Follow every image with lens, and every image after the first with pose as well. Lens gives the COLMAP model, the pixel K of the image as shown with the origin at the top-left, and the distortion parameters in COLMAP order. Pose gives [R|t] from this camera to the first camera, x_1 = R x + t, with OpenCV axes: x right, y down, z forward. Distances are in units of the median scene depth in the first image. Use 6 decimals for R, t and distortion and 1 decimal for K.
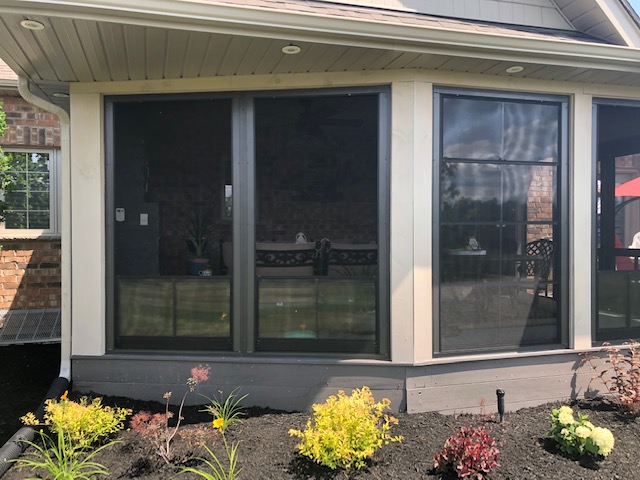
lens RADIAL K [[524.1, 0, 300.8], [0, 524.1, 248.8], [0, 0, 1]] dist [0.083560, -0.098038]
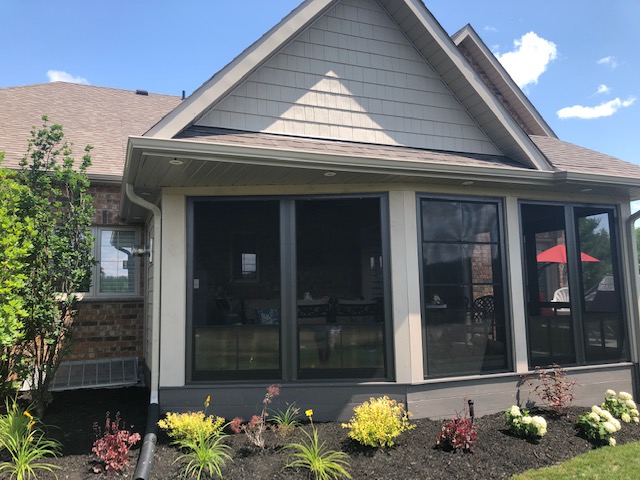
lens RADIAL K [[524.1, 0, 300.8], [0, 524.1, 248.8], [0, 0, 1]] dist [0.083560, -0.098038]
pose [[0.994134, -0.002355, 0.108133, -0.227805], [0.014550, 0.993587, -0.112126, 0.010895], [-0.107175, 0.113042, 0.987793, -0.403594]]
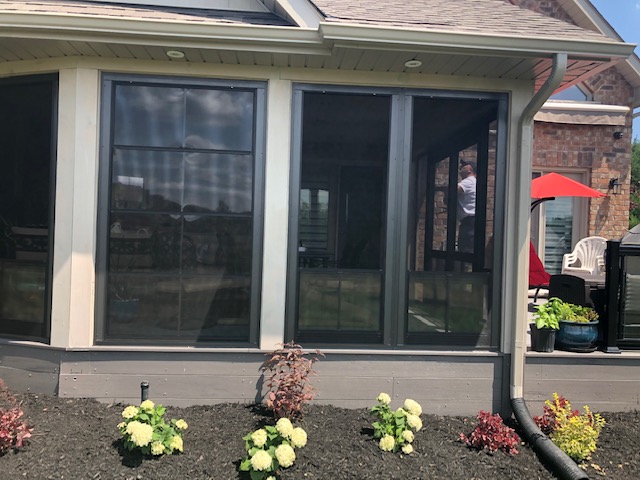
lens RADIAL K [[493.5, 0, 320.2], [0, 493.5, 246.5], [0, 0, 1]] dist [0.000080, 0.000567]
pose [[0.975841, 0.038261, -0.215105, 0.840904], [-0.040596, 0.999155, -0.006446, 0.009240], [0.214676, 0.015023, 0.976570, 0.175233]]
